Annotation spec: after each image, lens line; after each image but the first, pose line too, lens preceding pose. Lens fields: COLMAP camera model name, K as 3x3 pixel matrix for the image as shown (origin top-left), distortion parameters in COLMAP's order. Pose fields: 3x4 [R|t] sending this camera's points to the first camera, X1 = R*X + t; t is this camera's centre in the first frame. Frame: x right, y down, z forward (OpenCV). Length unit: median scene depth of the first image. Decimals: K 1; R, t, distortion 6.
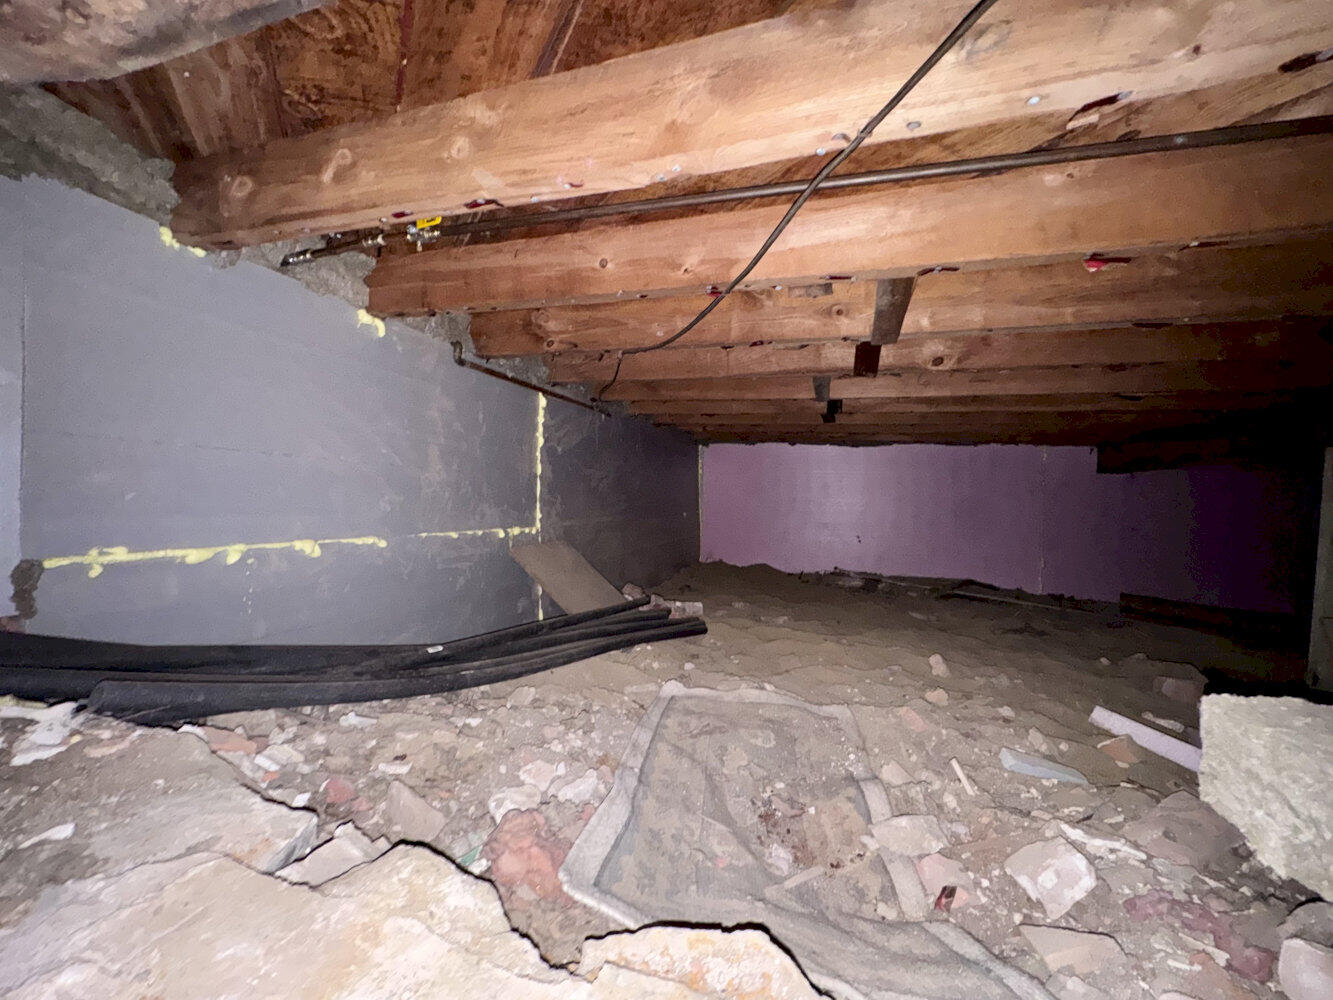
lens RADIAL K [[534.0, 0, 662.6], [0, 534.0, 499.9], [0, 0, 1]] dist [-0.003082, -0.000022]
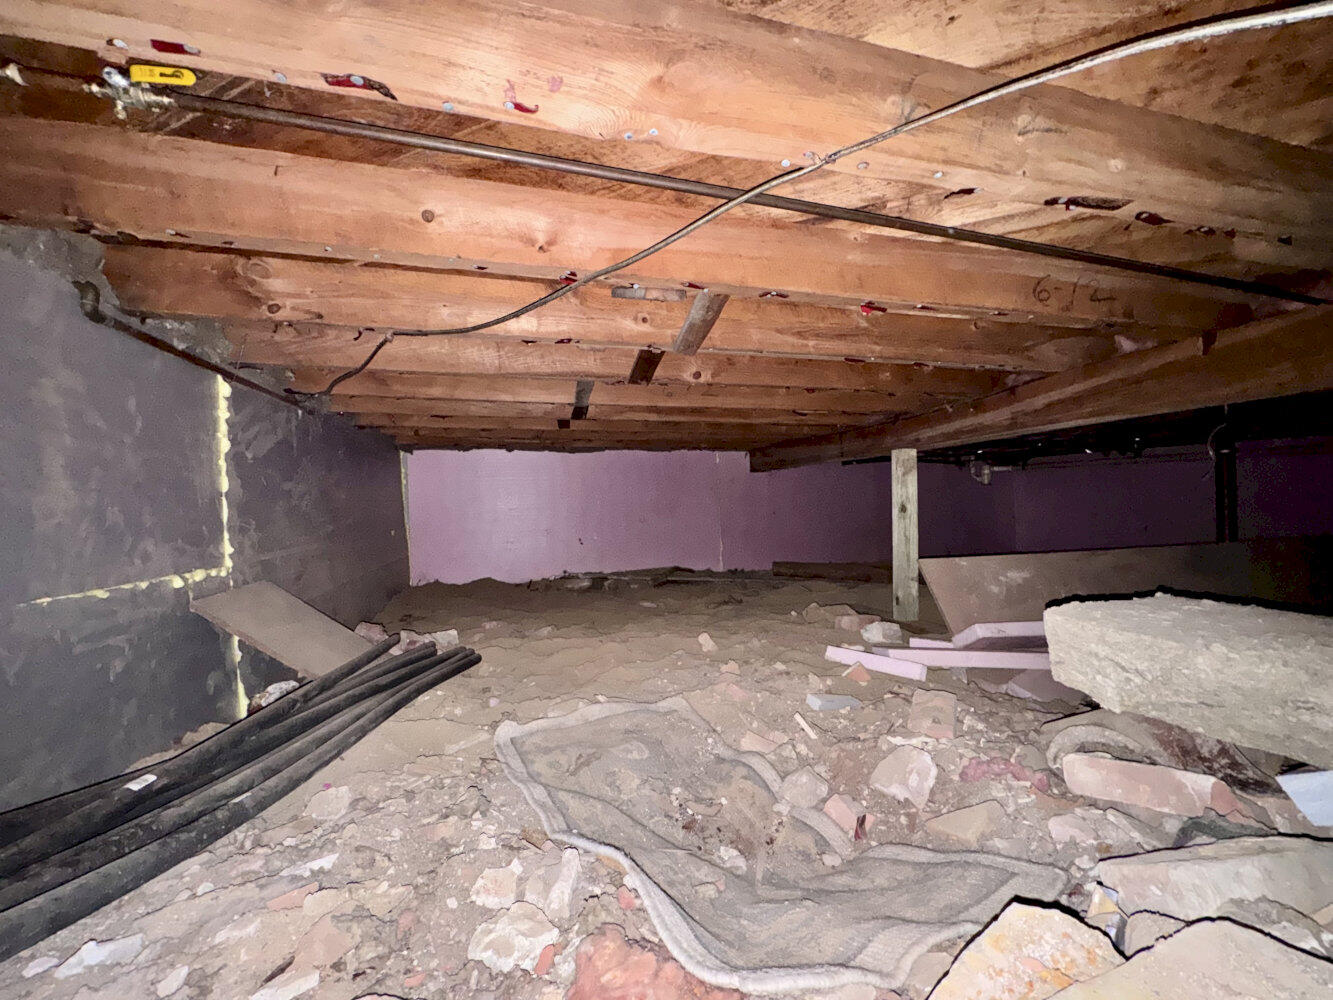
lens RADIAL K [[534.0, 0, 665.5], [0, 534.0, 499.6], [0, 0, 1]] dist [-0.003082, -0.000022]
pose [[0.815751, -0.054454, 0.575834, -0.209628], [0.063378, 0.997979, 0.004590, -0.004863], [-0.574921, 0.032751, 0.817554, 0.116856]]
